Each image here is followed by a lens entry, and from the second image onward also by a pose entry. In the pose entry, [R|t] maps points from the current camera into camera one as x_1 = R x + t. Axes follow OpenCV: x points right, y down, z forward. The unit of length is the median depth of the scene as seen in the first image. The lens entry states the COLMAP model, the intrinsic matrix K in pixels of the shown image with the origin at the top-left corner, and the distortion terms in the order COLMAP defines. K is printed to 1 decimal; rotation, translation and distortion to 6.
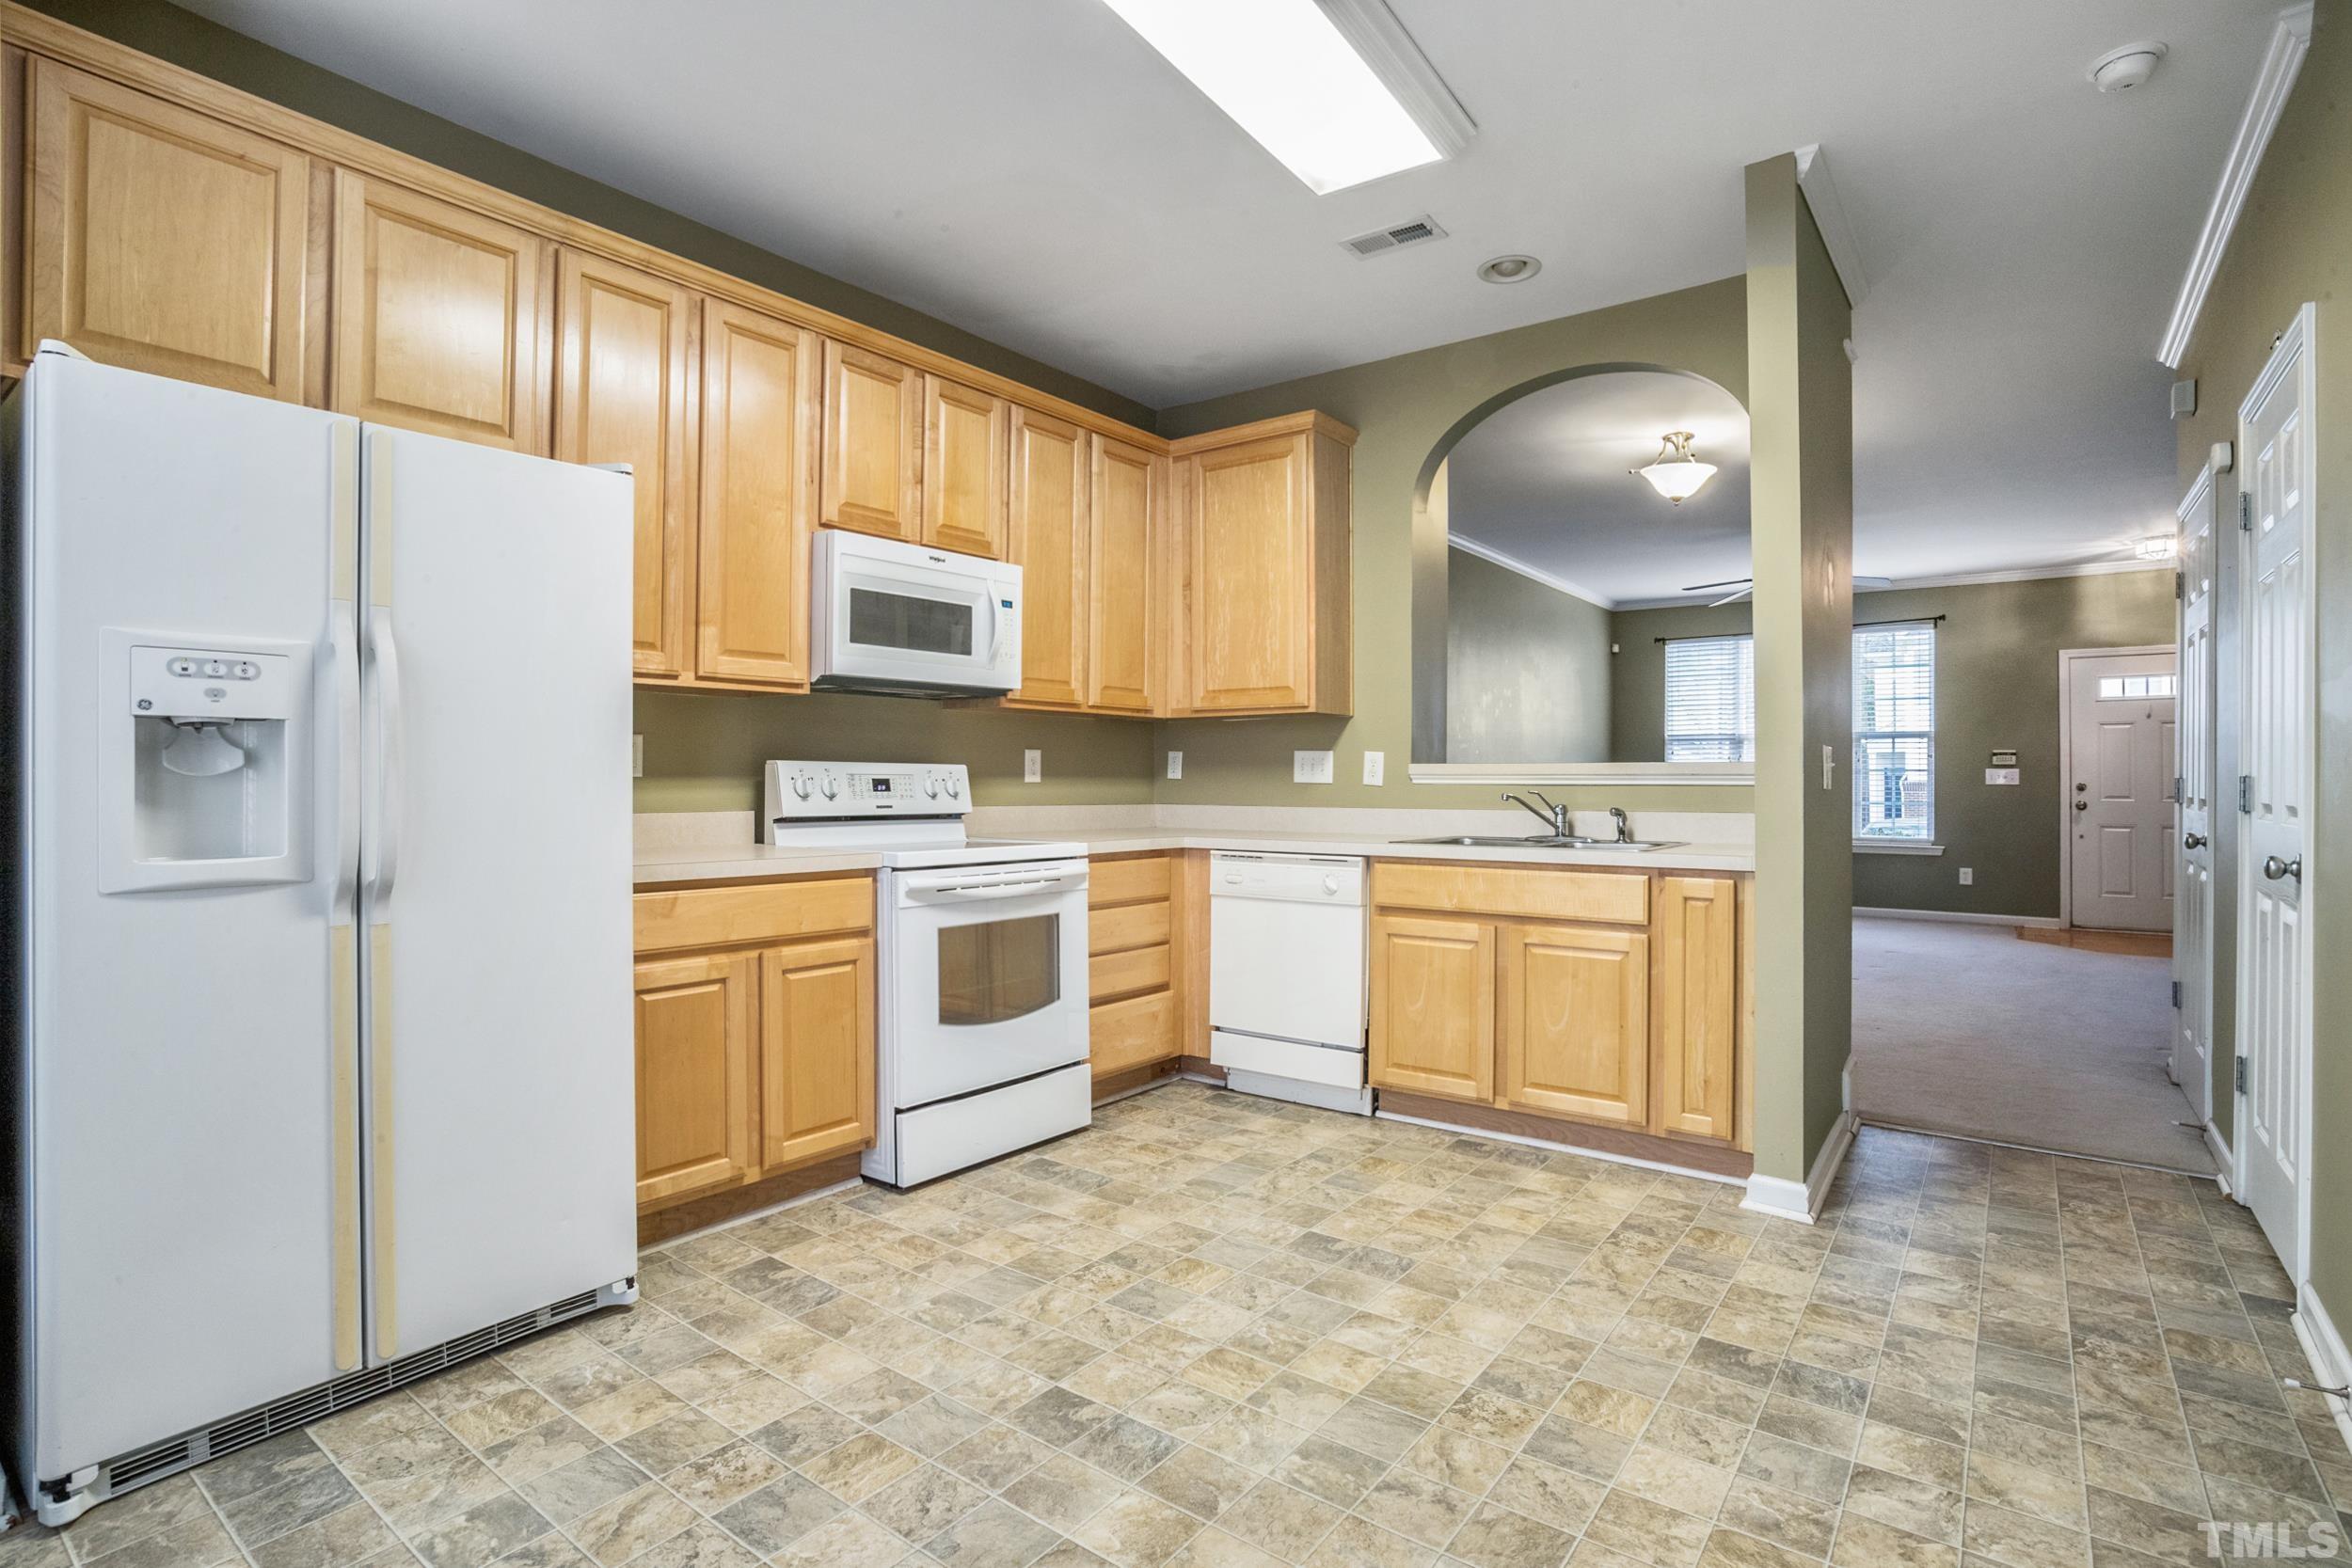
lens RADIAL K [[1139.0, 0, 1183.4], [0, 1139.0, 780.7], [0, 0, 1]] dist [-0.068723, 0.030077]
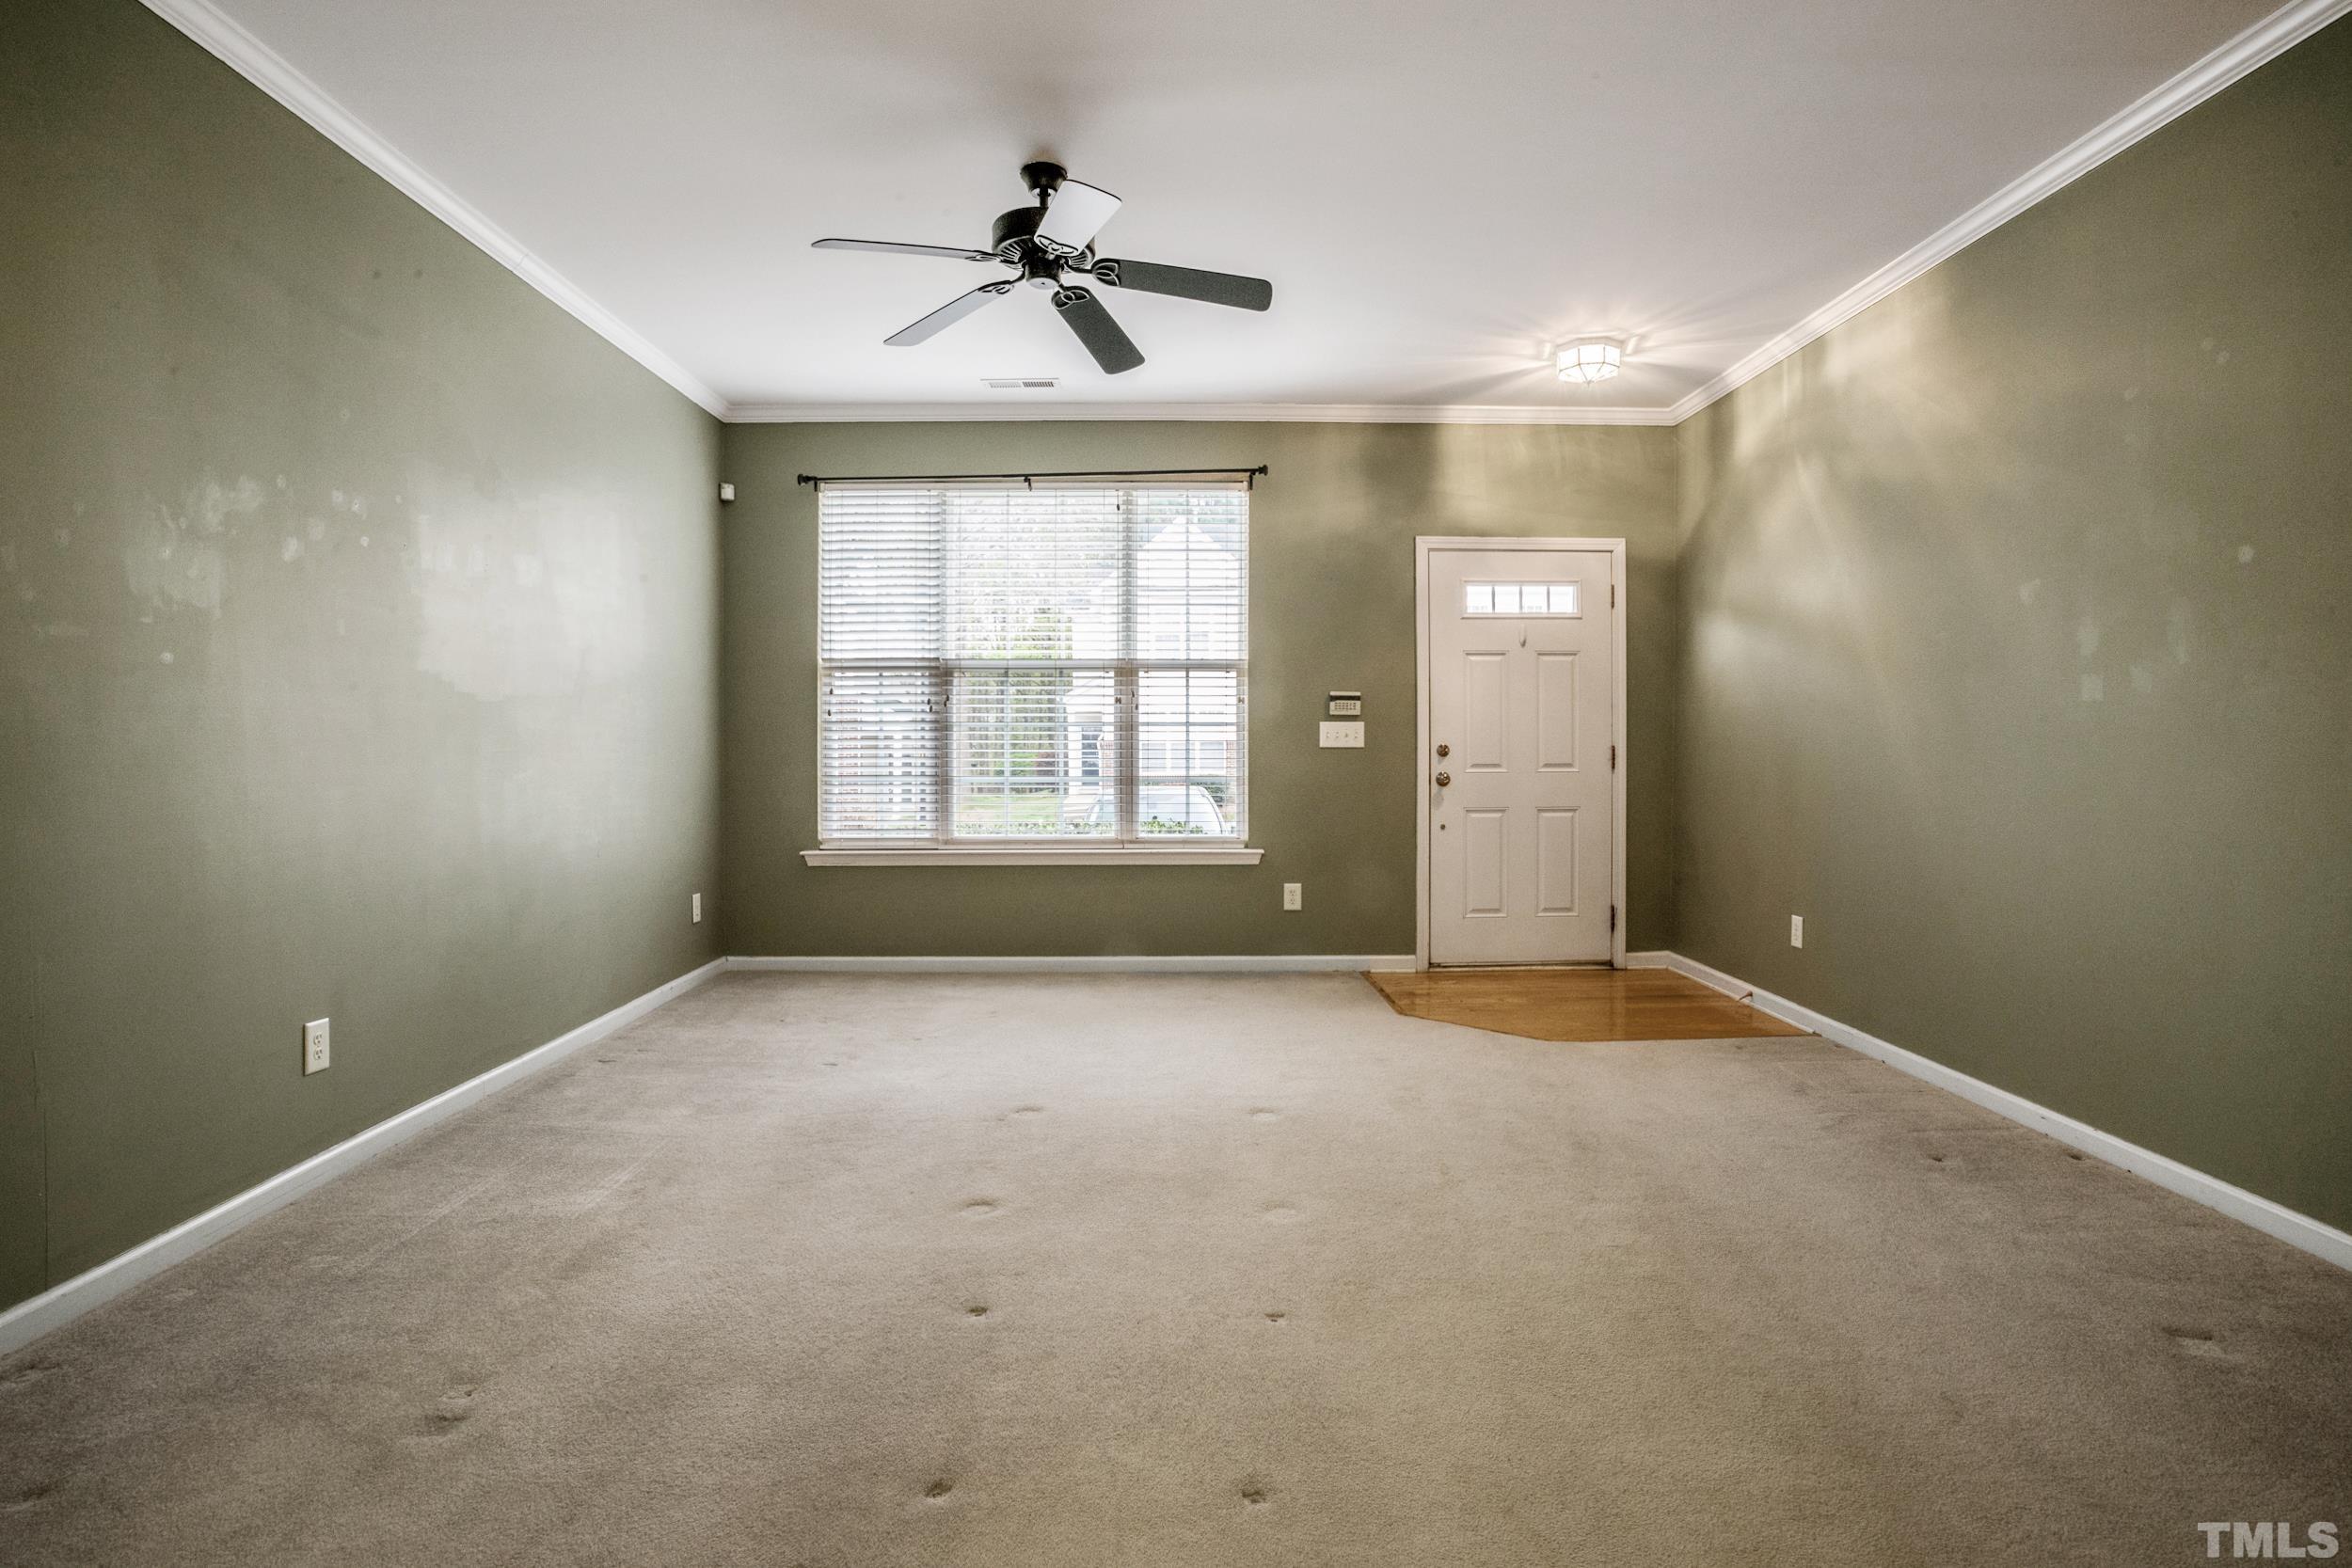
lens RADIAL K [[1151.7, 0, 1181.1], [0, 1151.7, 789.7], [0, 0, 1]] dist [-0.072588, 0.035727]
pose [[0.790341, -0.029298, 0.611967, 0.642584], [0.003586, 0.999060, 0.043198, -0.001877], [-0.612657, -0.031947, 0.789703, 1.291900]]
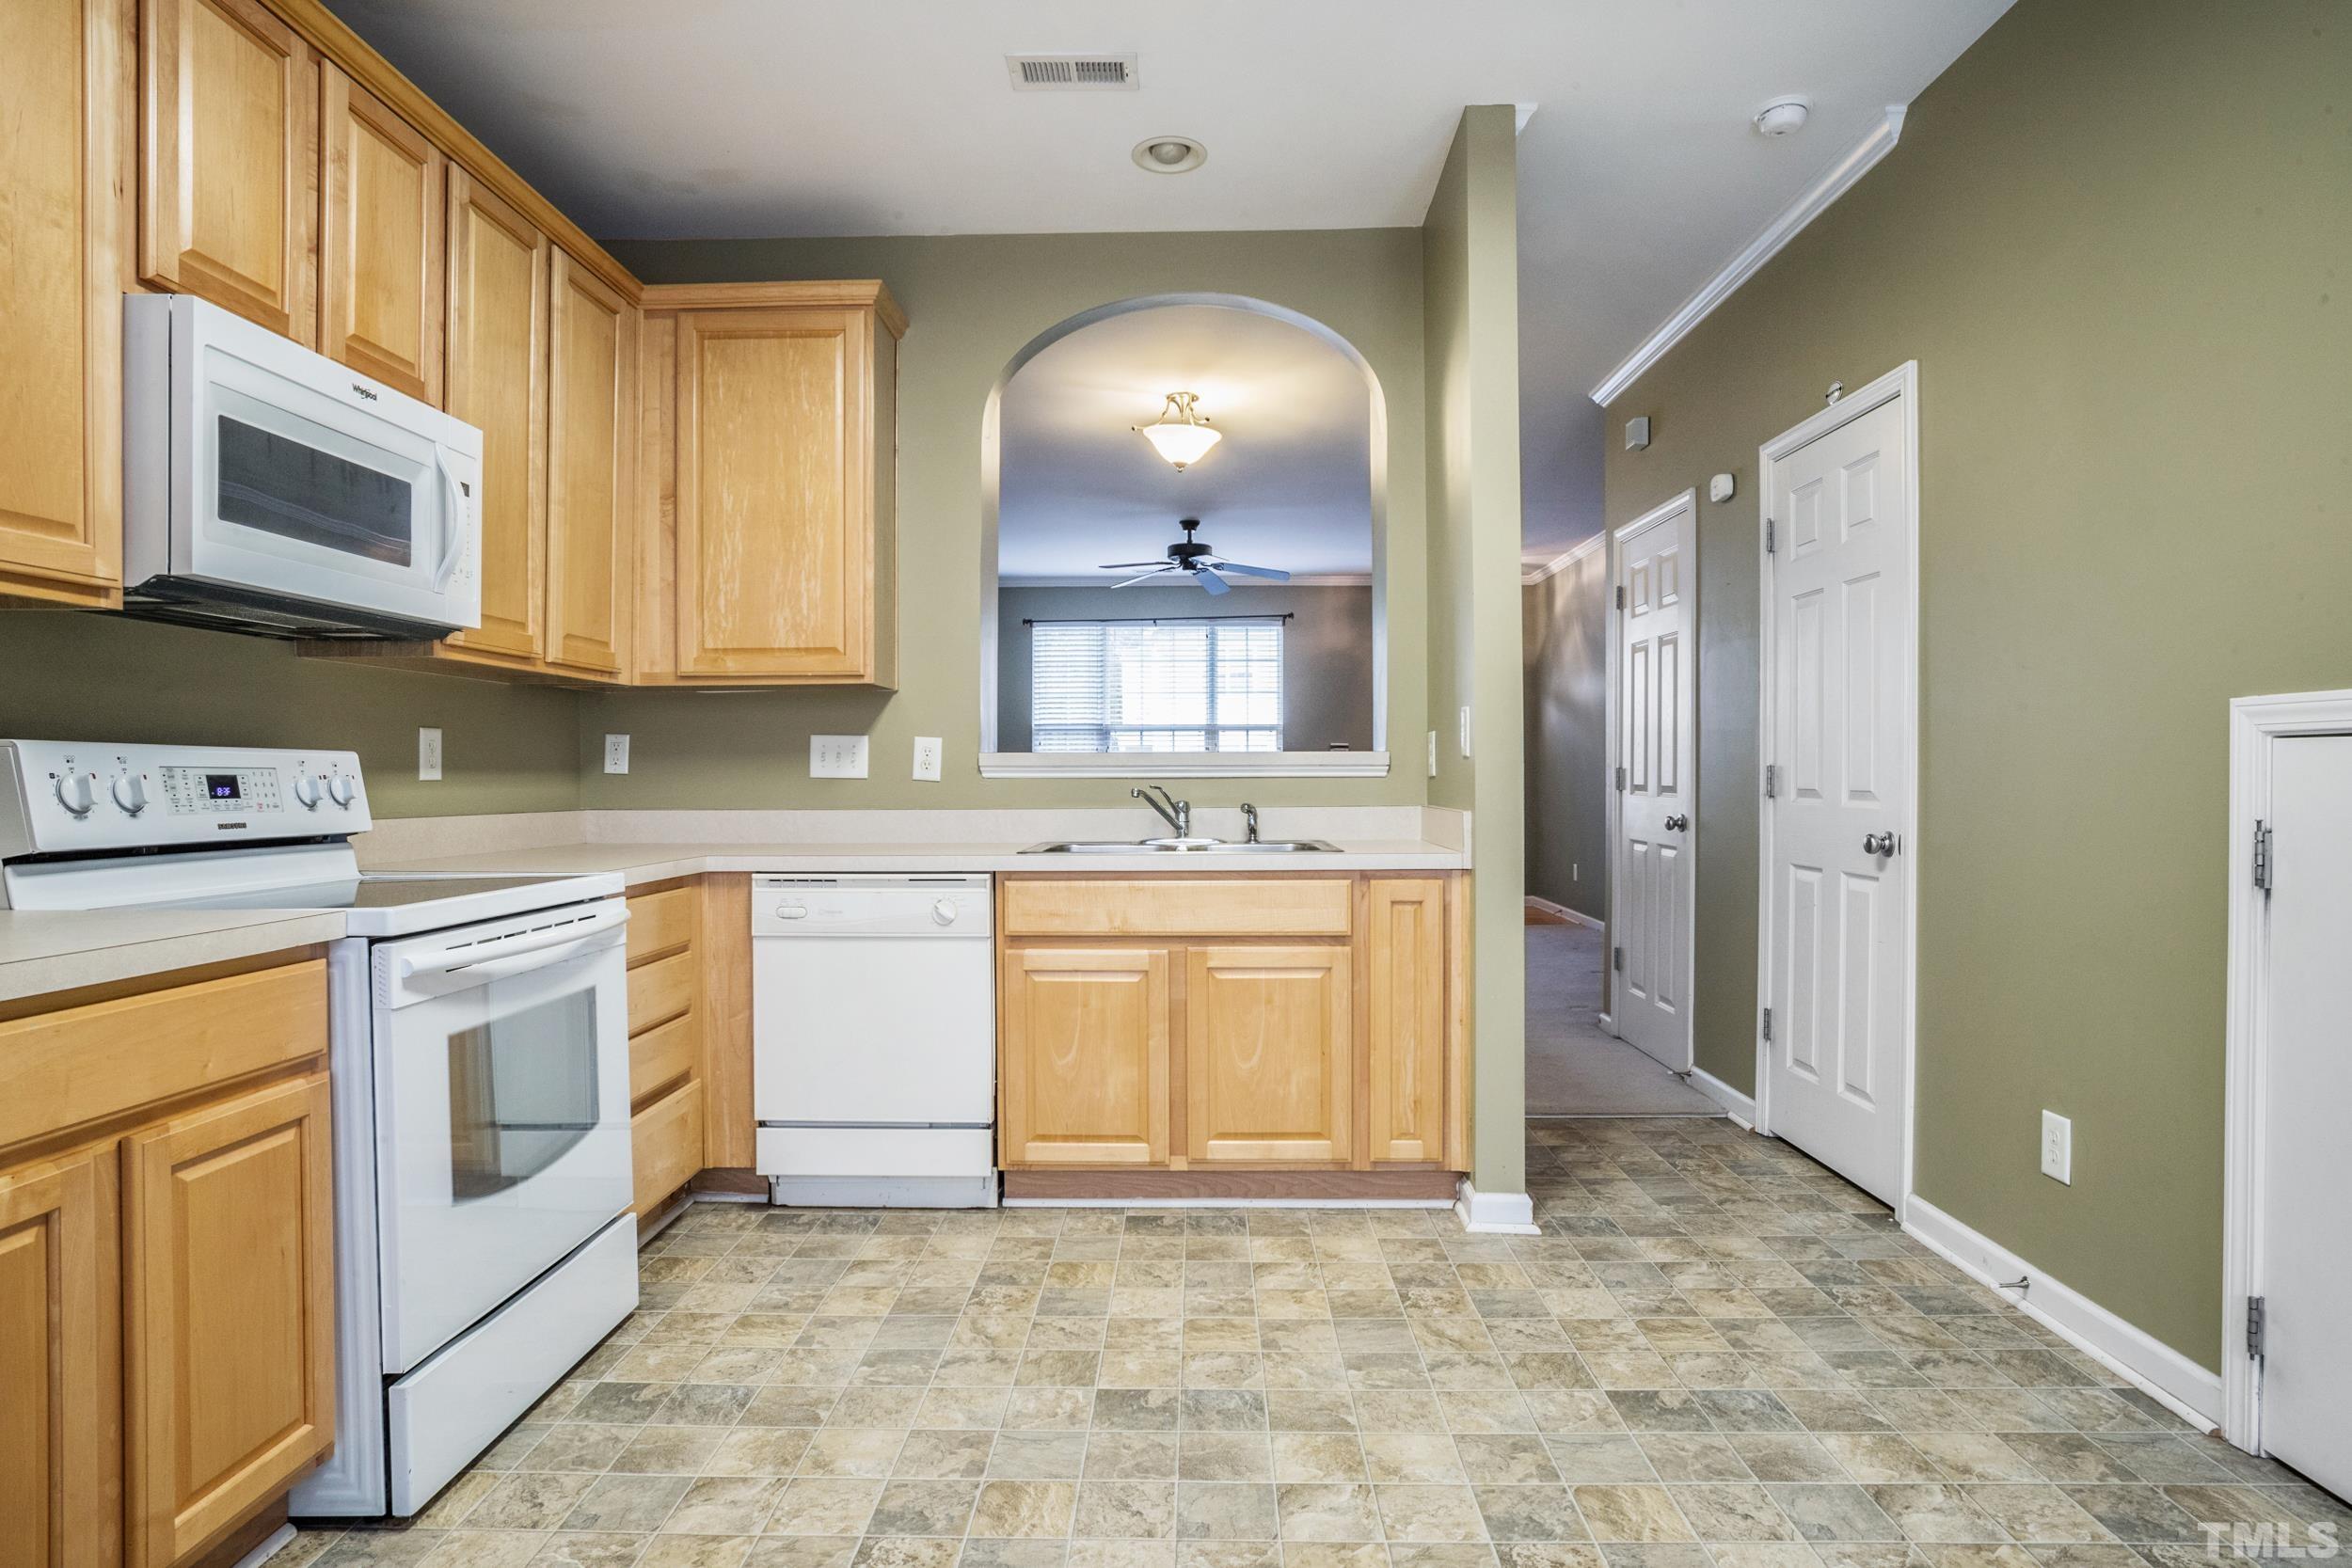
lens RADIAL K [[1262.3, 0, 1176.0], [0, 1262.3, 784.0], [0, 0, 1]] dist [-0.078417, 0.052279]
pose [[0.811006, -0.009947, 0.584953, -0.241253], [0.005765, 0.999943, 0.009011, -0.000184], [-0.585009, -0.003936, 0.811017, 0.243602]]
